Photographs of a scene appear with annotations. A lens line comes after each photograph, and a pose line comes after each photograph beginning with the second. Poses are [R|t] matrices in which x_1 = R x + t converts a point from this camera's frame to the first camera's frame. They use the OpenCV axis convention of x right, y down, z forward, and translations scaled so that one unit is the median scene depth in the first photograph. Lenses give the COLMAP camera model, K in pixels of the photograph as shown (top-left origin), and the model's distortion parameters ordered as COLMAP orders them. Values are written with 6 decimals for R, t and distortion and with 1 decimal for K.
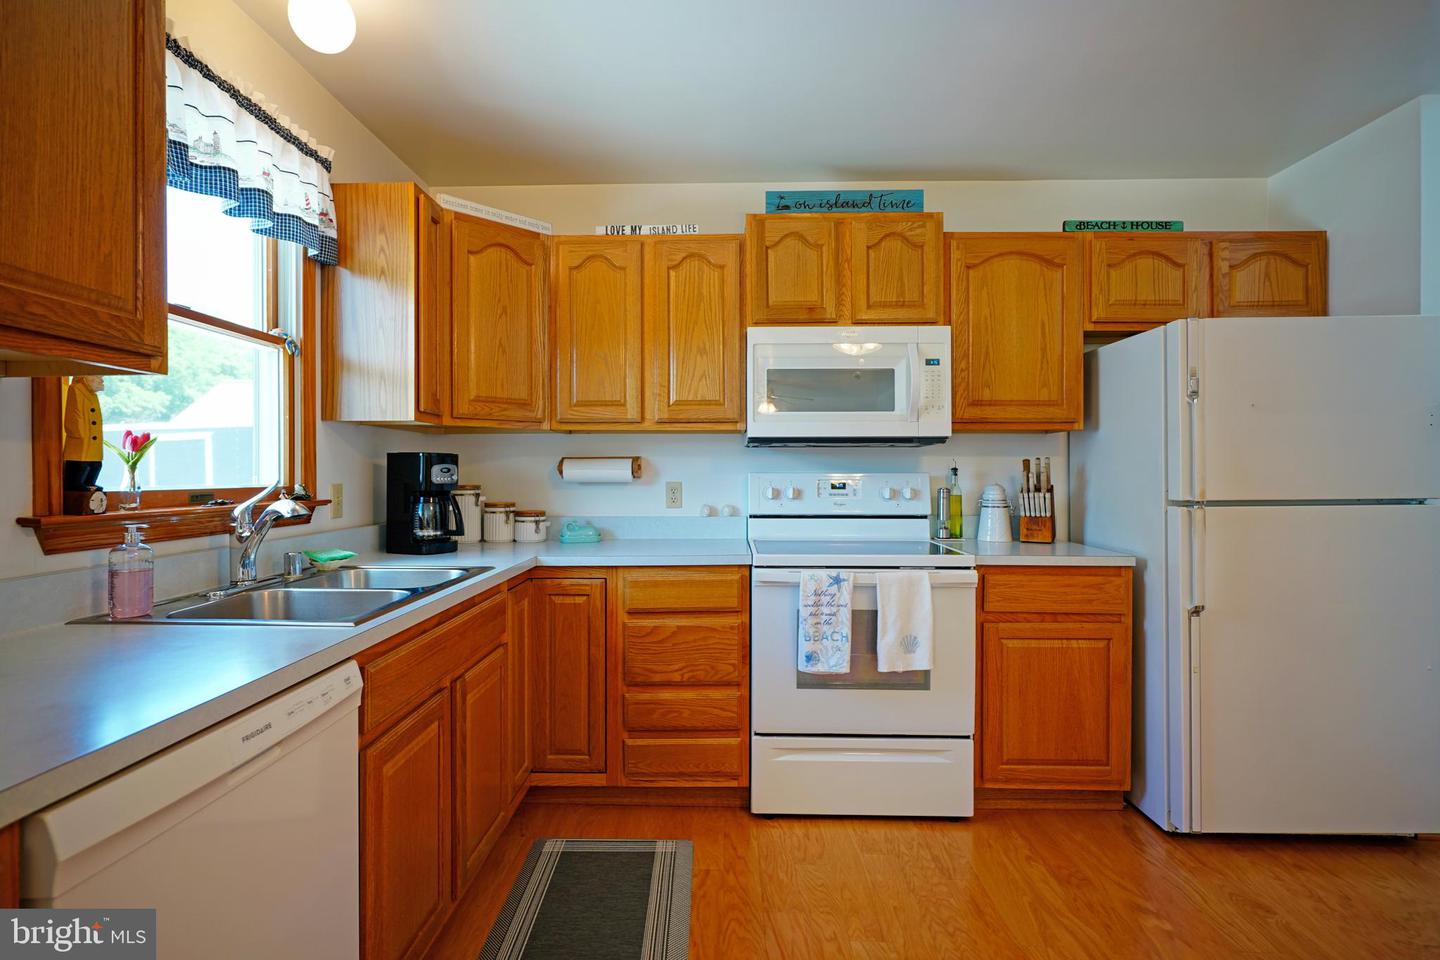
lens RADIAL K [[725.7, 0, 708.4], [0, 725.7, 476.7], [0, 0, 1]] dist [-0.006333, 0.001508]
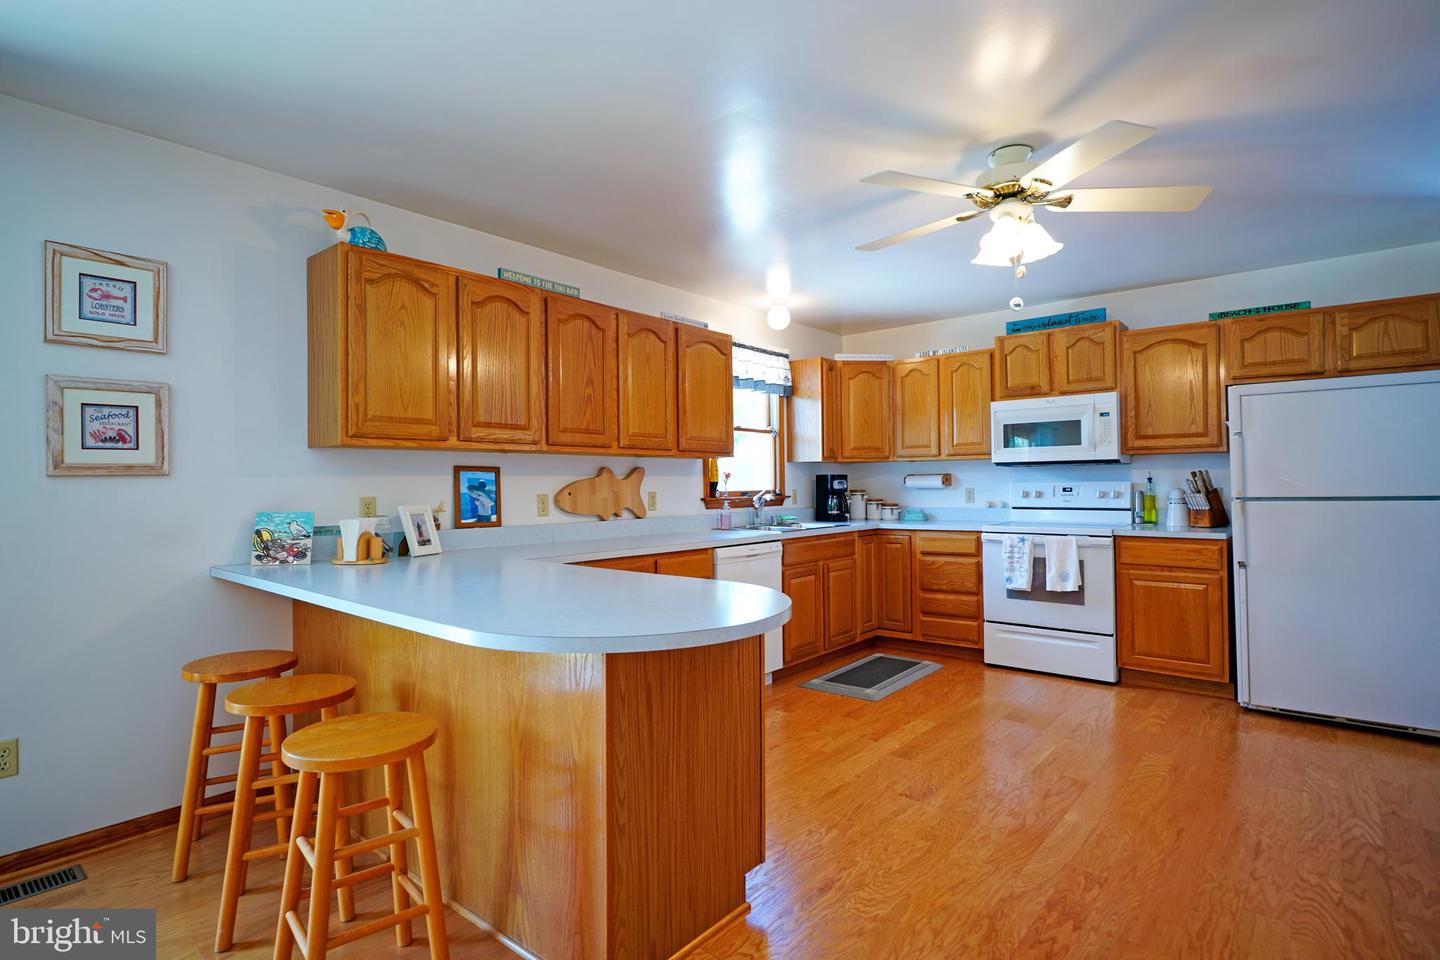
lens RADIAL K [[725.7, 0, 708.8], [0, 725.7, 476.4], [0, 0, 1]] dist [-0.006333, 0.001508]
pose [[0.778455, -0.014715, -0.627528, 0.680960], [0.007226, 0.999869, -0.014482, 0.000833], [0.627659, 0.006739, 0.778459, -0.907689]]
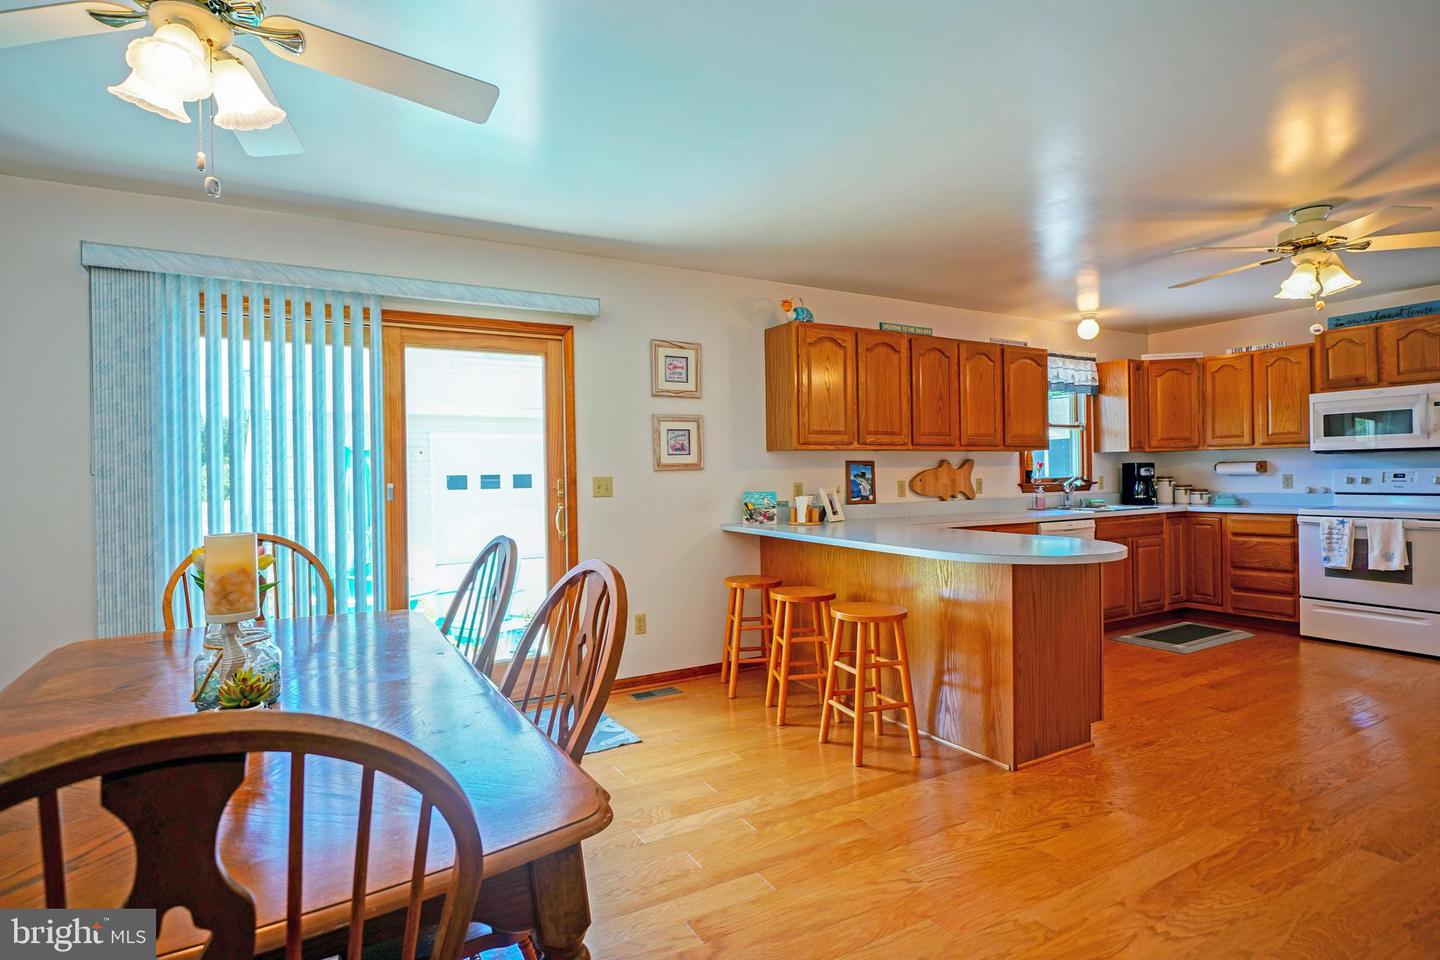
lens RADIAL K [[725.7, 0, 710.1], [0, 725.7, 477.0], [0, 0, 1]] dist [-0.006333, 0.001508]
pose [[0.516516, -0.004804, -0.856264, 0.936189], [0.011025, 0.999939, 0.001041, -0.004446], [0.856206, -0.009978, 0.516538, -1.460258]]
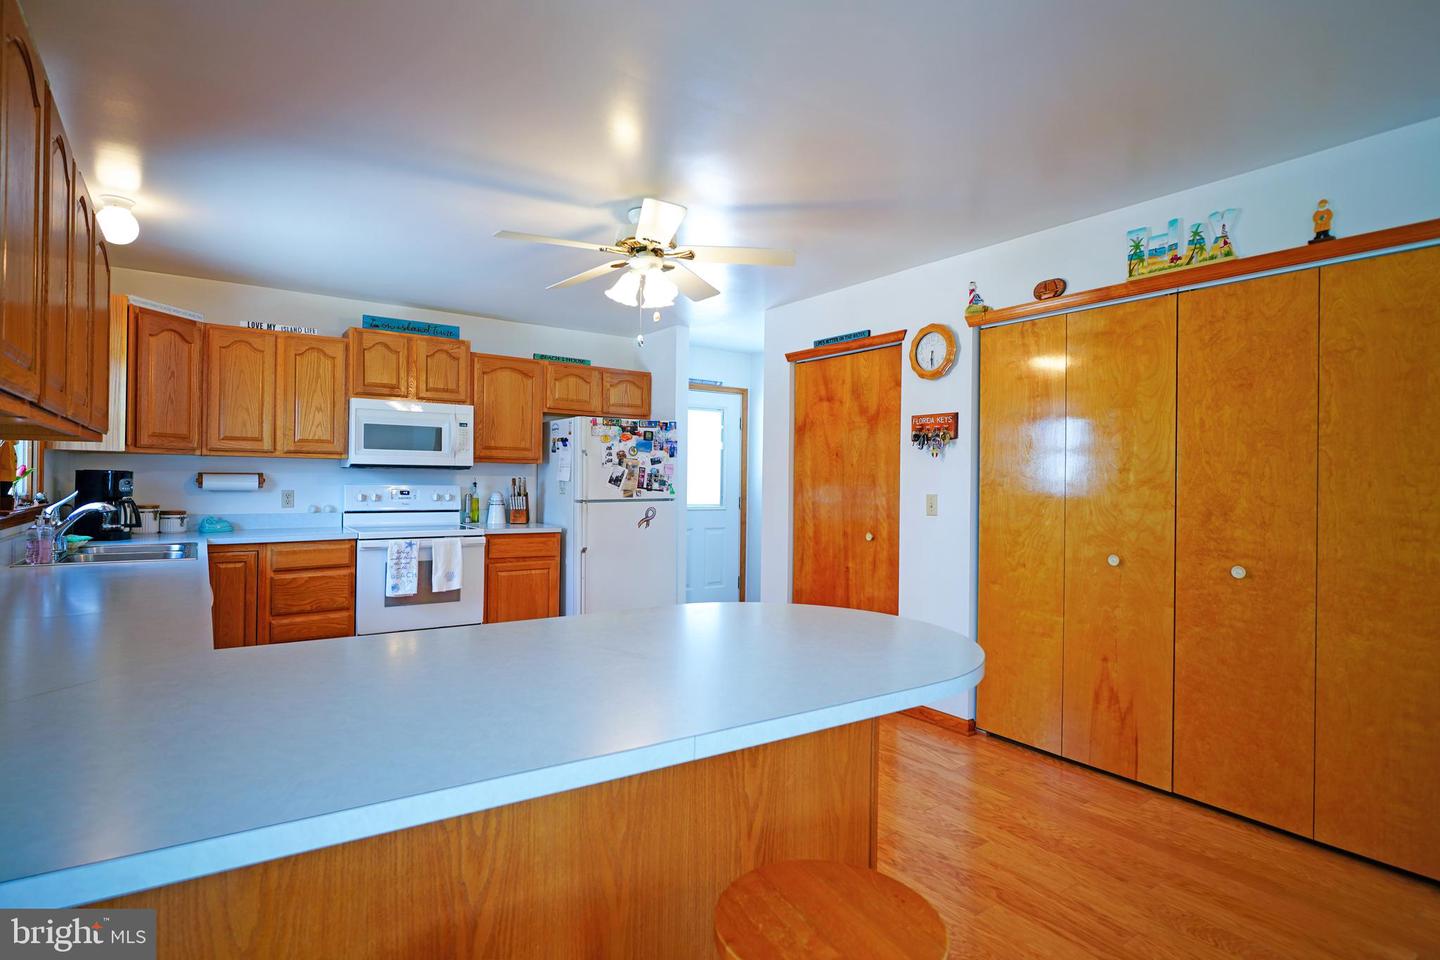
lens RADIAL K [[725.7, 0, 708.6], [0, 725.7, 476.9], [0, 0, 1]] dist [-0.006333, 0.001508]
pose [[0.804393, 0.012049, 0.593976, -0.291280], [-0.009650, 0.999927, -0.007216, -0.021624], [-0.594020, 0.000072, 0.804450, -0.878060]]
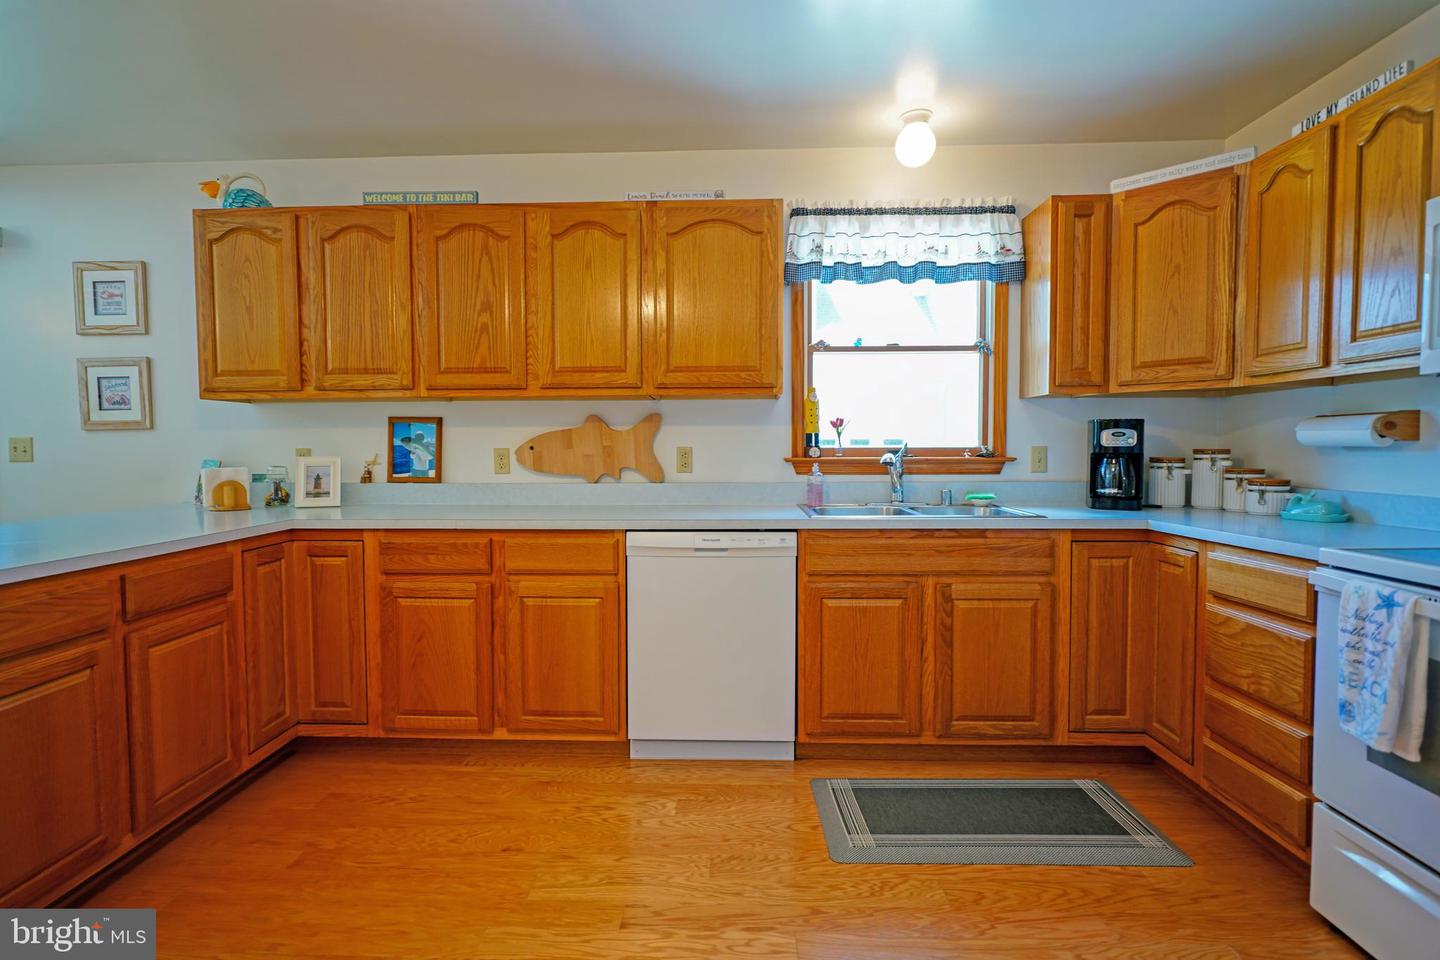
lens RADIAL K [[725.7, 0, 708.7], [0, 725.7, 480.3], [0, 0, 1]] dist [-0.006333, 0.001508]
pose [[-0.010478, 0.047491, -0.998817, 0.748730], [-0.000520, 0.998871, 0.047499, 0.008913], [0.999945, 0.001017, -0.010441, 0.401282]]
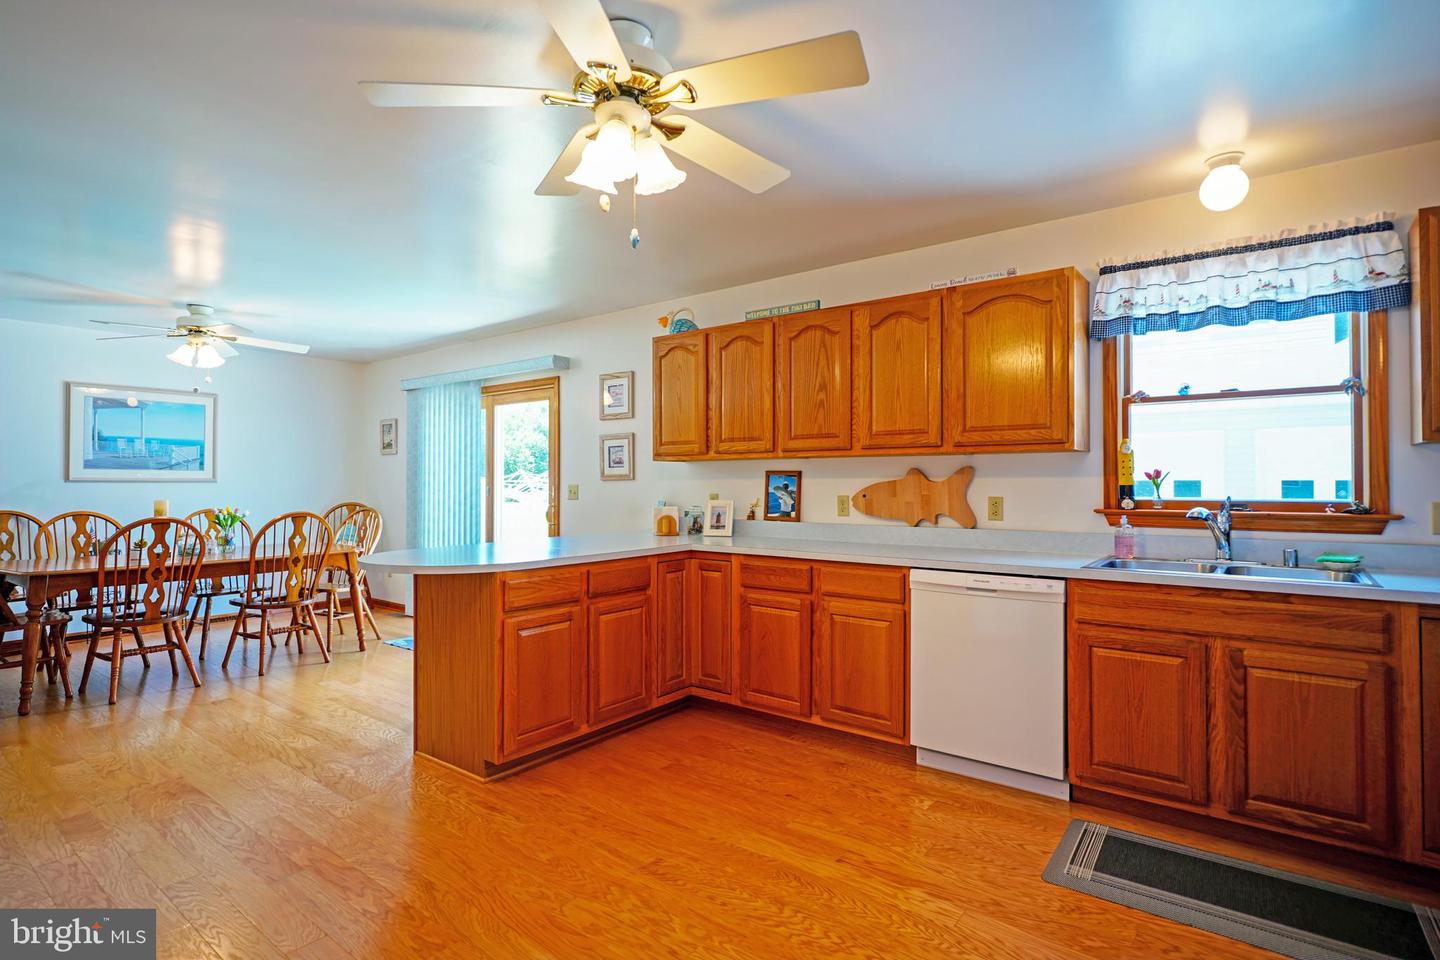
lens RADIAL K [[725.7, 0, 706.8], [0, 725.7, 478.2], [0, 0, 1]] dist [-0.006333, 0.001508]
pose [[-0.599214, -0.006246, -0.800564, 0.920829], [-0.003521, 0.999980, -0.005166, -0.015002], [0.800581, -0.000277, -0.599224, 0.729936]]
